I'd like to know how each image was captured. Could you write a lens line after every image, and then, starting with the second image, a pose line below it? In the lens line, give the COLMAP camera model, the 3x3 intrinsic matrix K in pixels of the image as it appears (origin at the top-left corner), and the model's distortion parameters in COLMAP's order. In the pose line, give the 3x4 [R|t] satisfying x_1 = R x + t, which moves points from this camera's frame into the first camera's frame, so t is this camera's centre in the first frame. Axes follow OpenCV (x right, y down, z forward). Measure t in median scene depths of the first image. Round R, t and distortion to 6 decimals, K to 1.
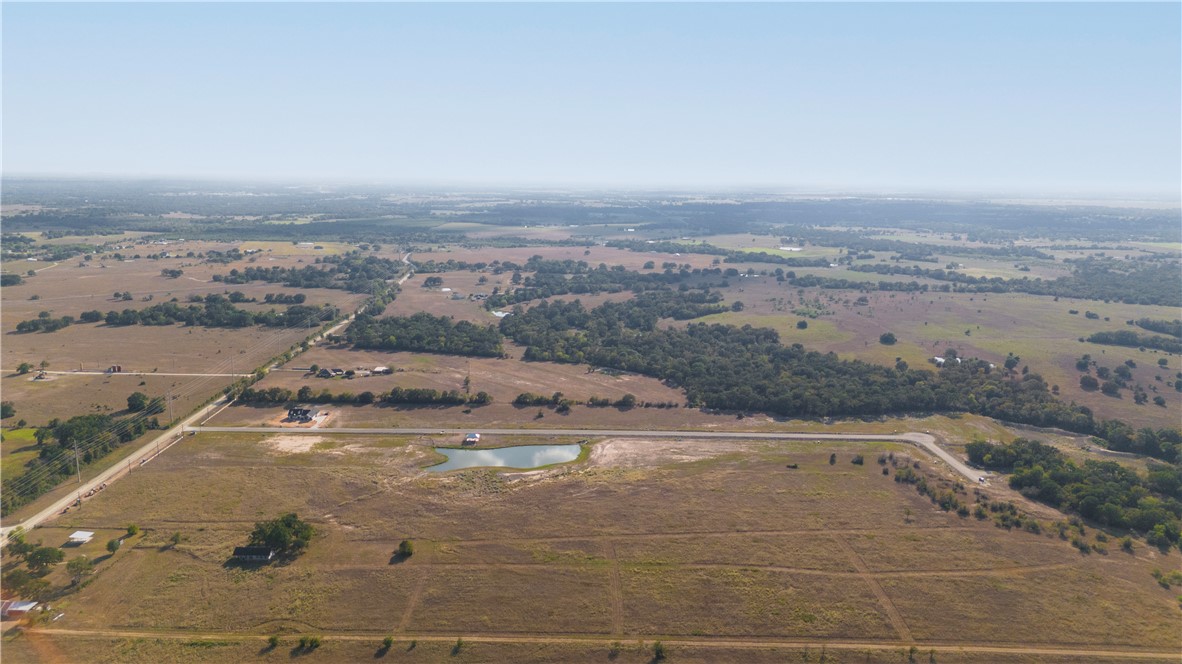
lens RADIAL K [[828.3, 0, 591.0], [0, 828.3, 332.0], [0, 0, 1]] dist [0.066516, -0.066315]
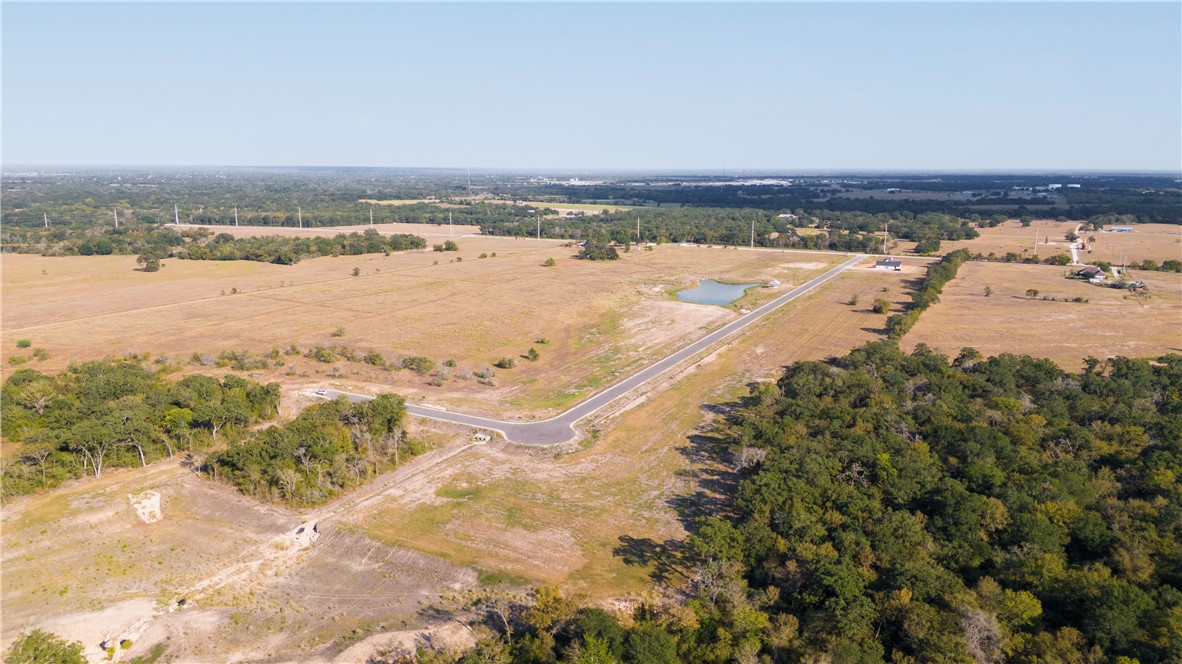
lens RADIAL K [[818.3, 0, 590.1], [0, 818.3, 351.4], [0, 0, 1]] dist [0.091974, -0.101851]
pose [[-0.498714, 0.176679, -0.848569, 0.721632], [-0.175750, 0.938056, 0.298602, -0.039920], [0.848762, 0.298053, -0.436770, 1.188633]]
